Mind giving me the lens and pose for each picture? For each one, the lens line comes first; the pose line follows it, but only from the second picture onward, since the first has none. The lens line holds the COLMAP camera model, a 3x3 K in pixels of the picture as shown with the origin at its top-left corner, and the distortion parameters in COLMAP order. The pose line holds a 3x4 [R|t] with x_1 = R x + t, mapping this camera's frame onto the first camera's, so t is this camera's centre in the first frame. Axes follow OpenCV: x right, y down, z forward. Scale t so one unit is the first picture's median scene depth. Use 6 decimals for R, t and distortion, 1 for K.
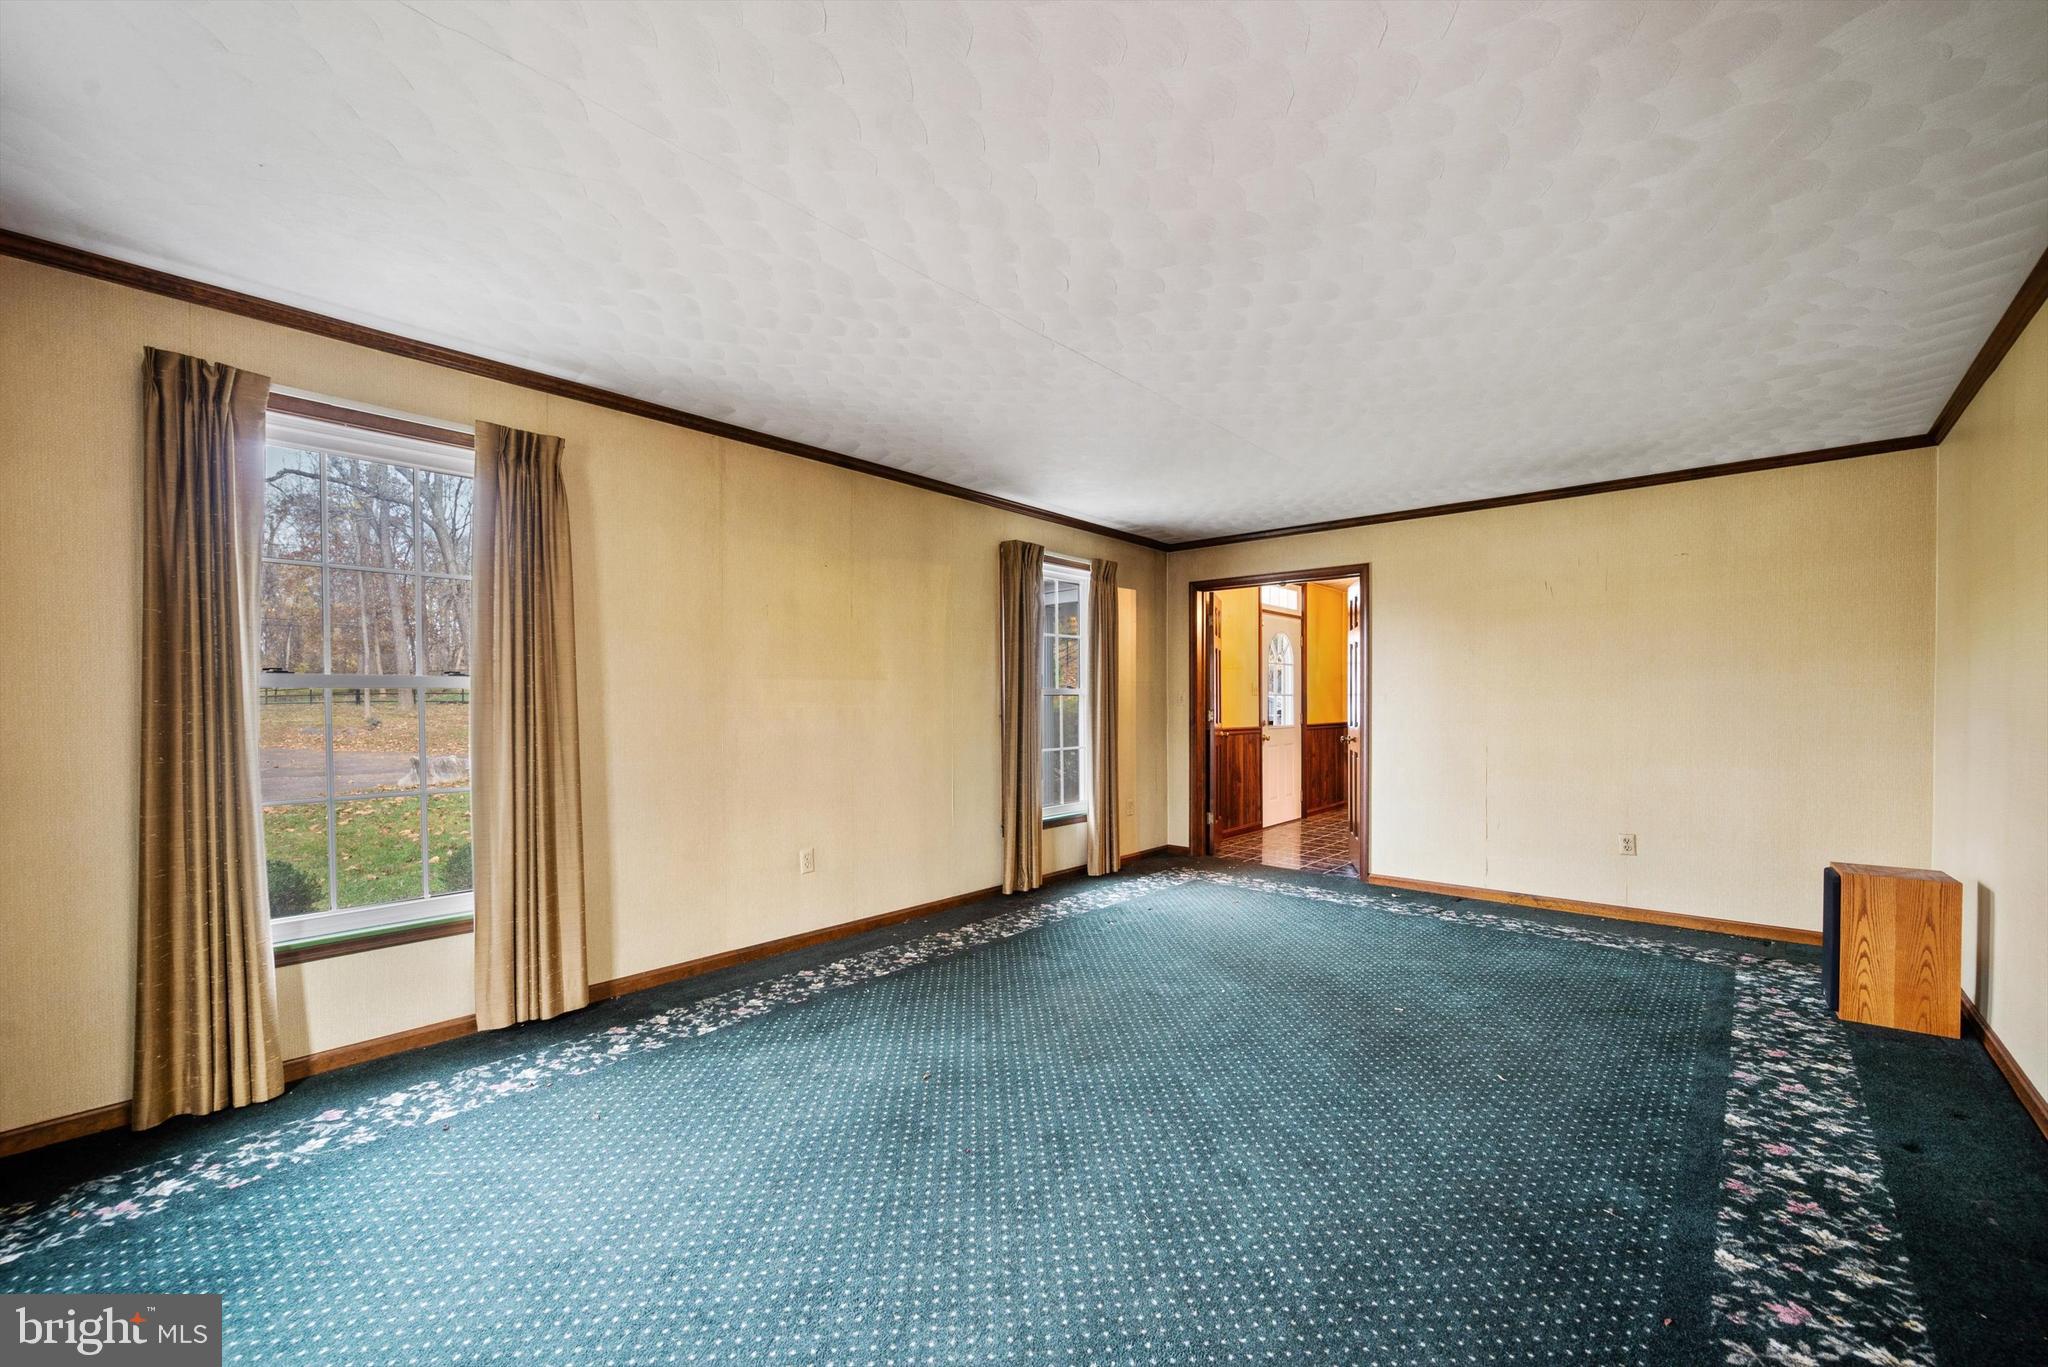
lens RADIAL K [[820.0, 0, 1021.5], [0, 820.0, 706.2], [0, 0, 1]] dist [0.000128, 0.000025]
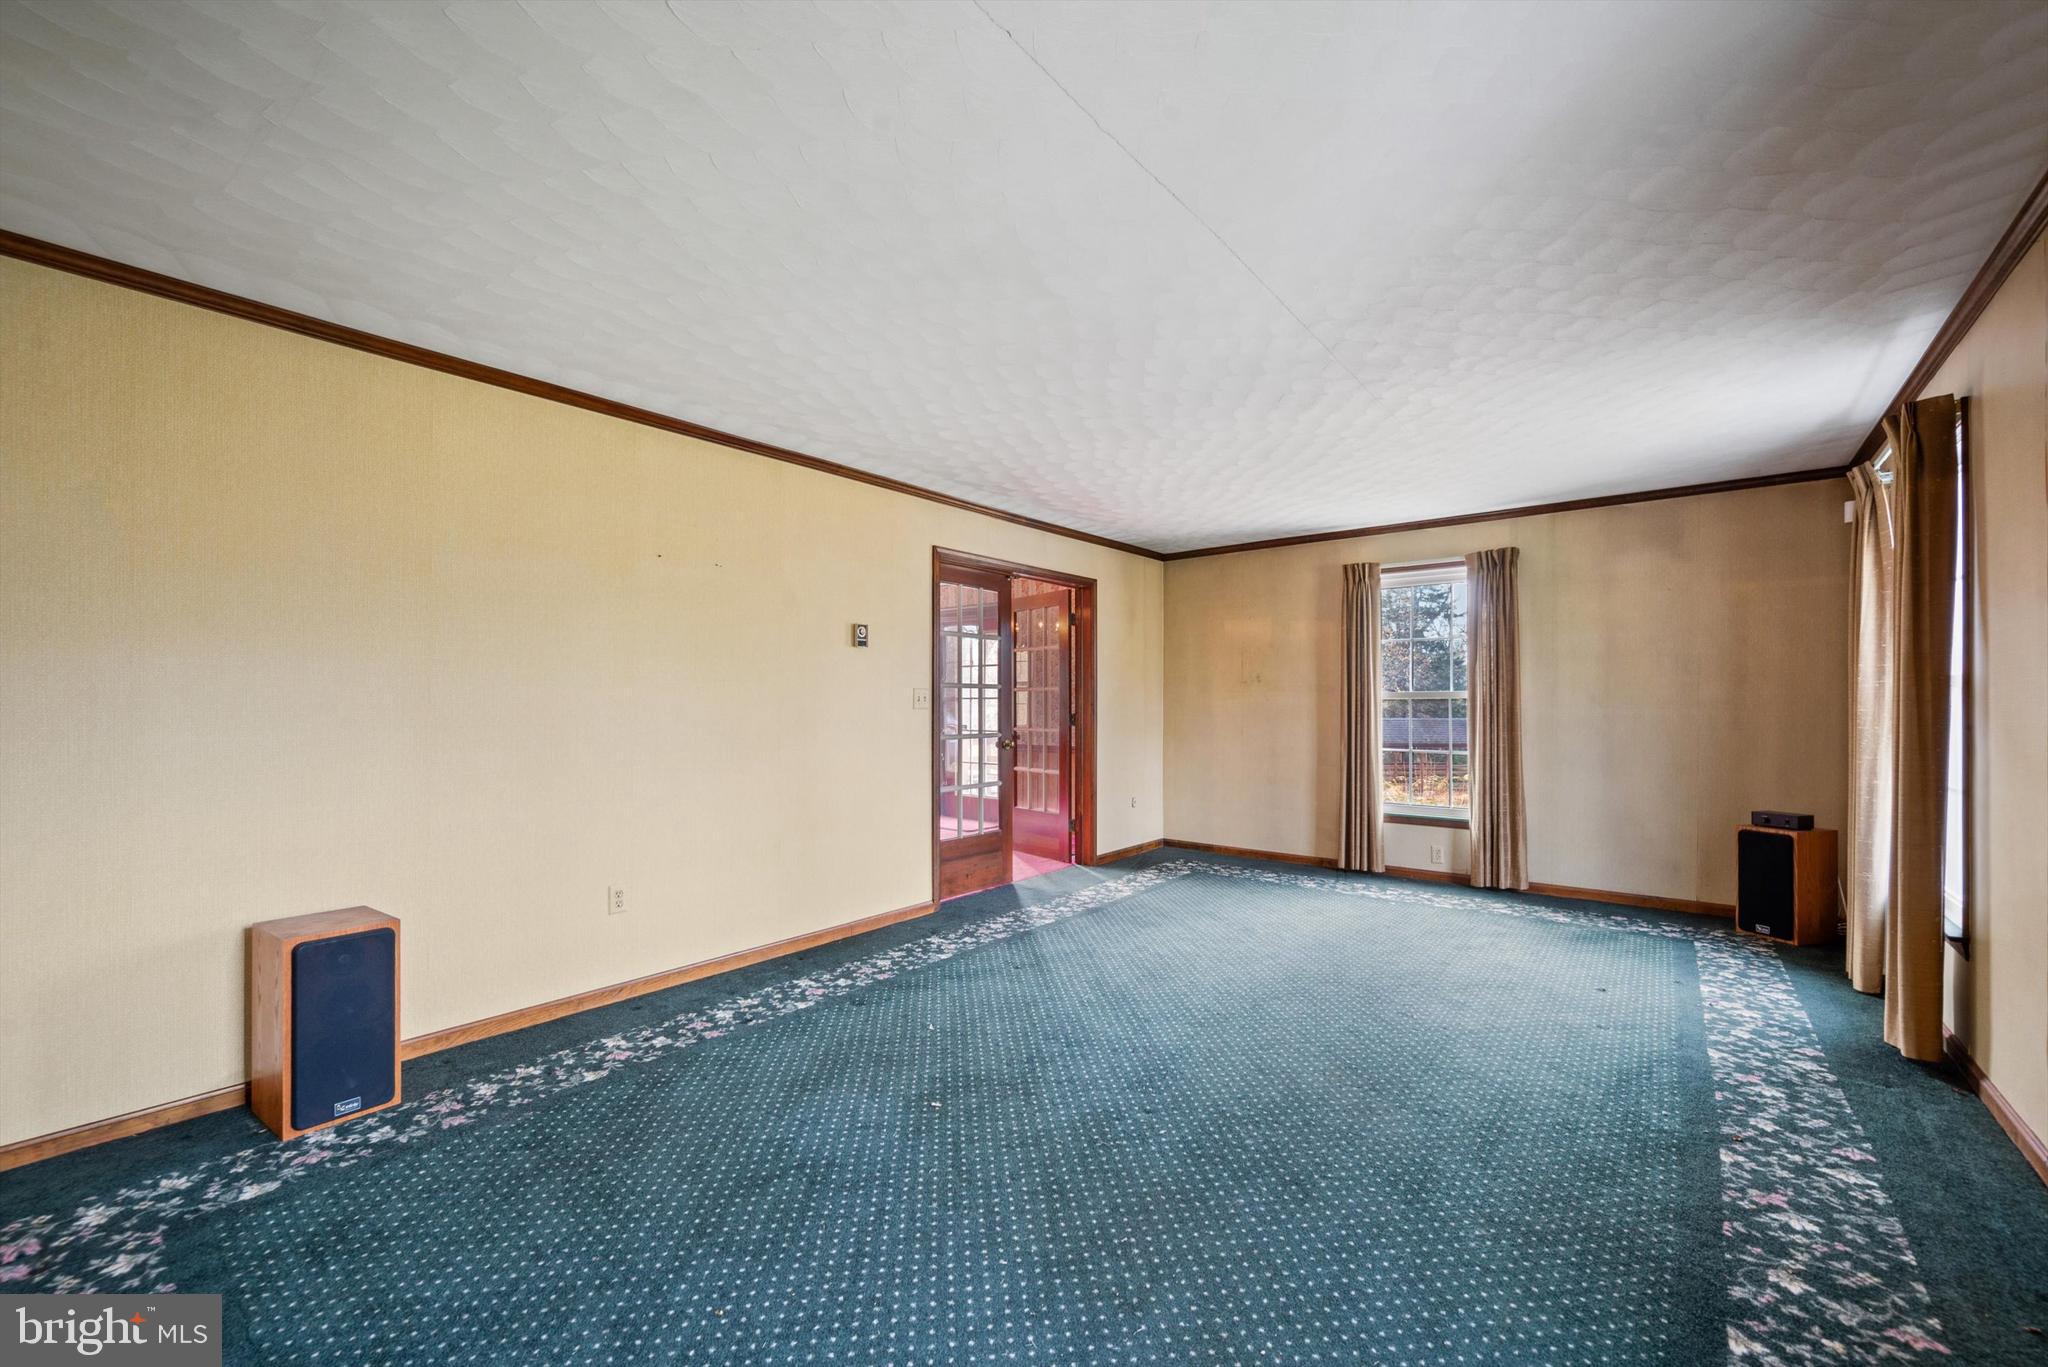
lens RADIAL K [[820.0, 0, 1021.5], [0, 820.0, 706.2], [0, 0, 1]] dist [0.000128, 0.000025]
pose [[-0.999028, 0.002769, -0.043999, 0.469463], [0.002431, 0.999967, 0.007736, -0.009441], [0.044019, 0.007622, -0.999002, 1.997512]]
